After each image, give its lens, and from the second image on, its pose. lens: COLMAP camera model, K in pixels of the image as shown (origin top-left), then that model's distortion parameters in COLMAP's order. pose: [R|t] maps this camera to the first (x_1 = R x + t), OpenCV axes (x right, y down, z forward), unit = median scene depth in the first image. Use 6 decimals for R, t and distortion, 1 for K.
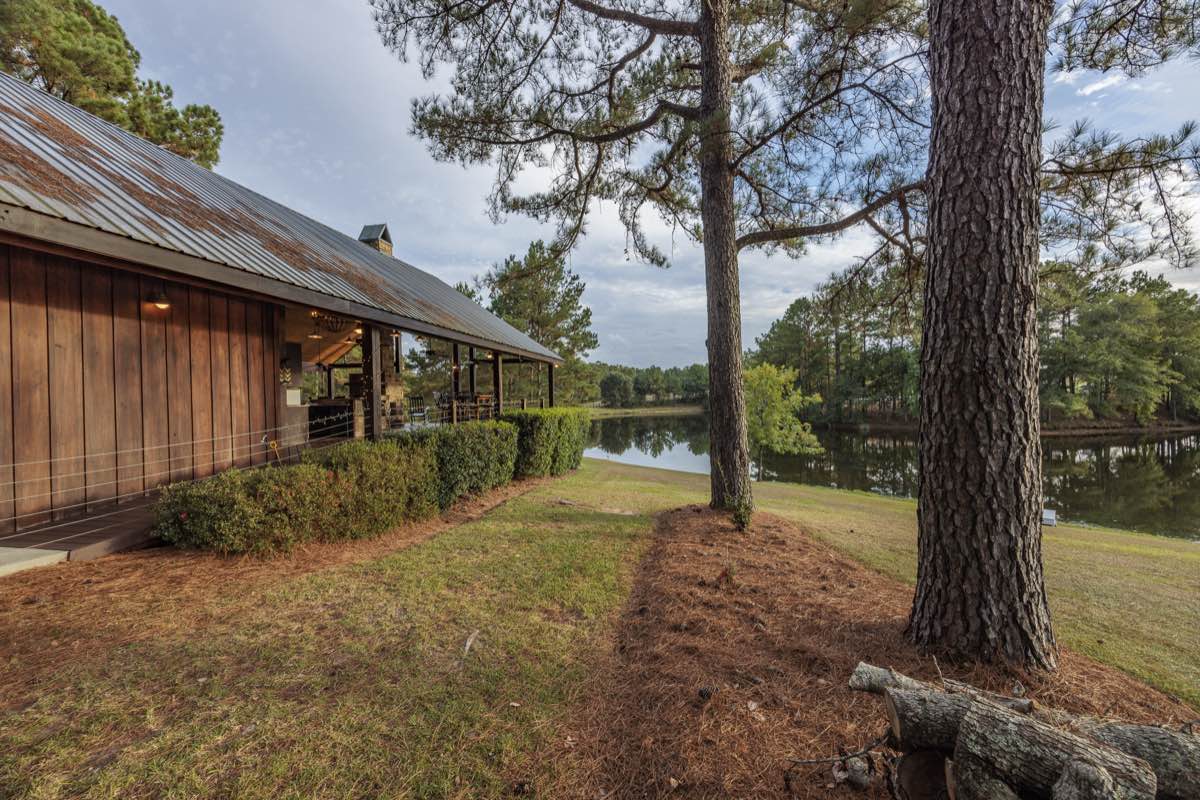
lens RADIAL K [[446.0, 0, 593.3], [0, 446.0, 397.0], [0, 0, 1]] dist [-0.004078, -0.000074]
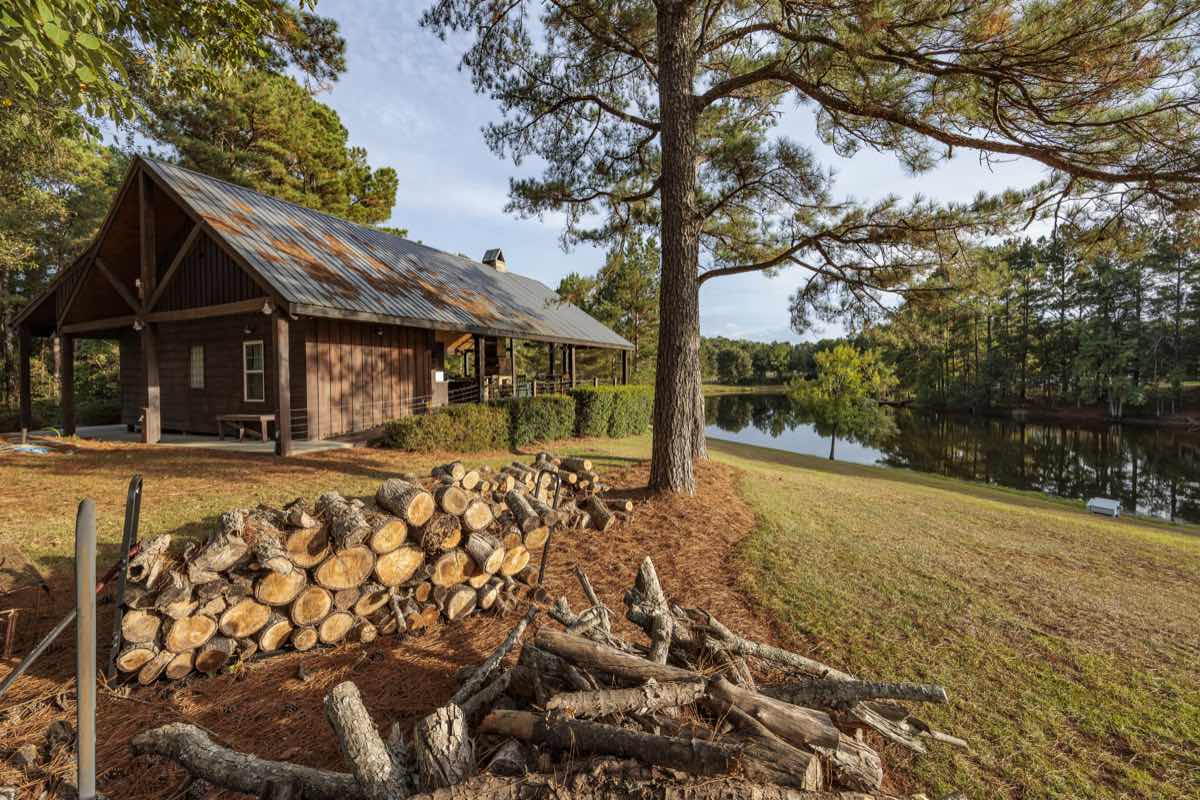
lens RADIAL K [[458.2, 0, 596.6], [0, 458.2, 379.7], [0, 0, 1]] dist [-0.004846, -0.000110]
pose [[0.962774, 0.015896, -0.269841, 0.300964], [-0.011140, 0.999755, 0.019145, -0.025298], [0.270079, -0.015426, 0.962715, -0.411886]]
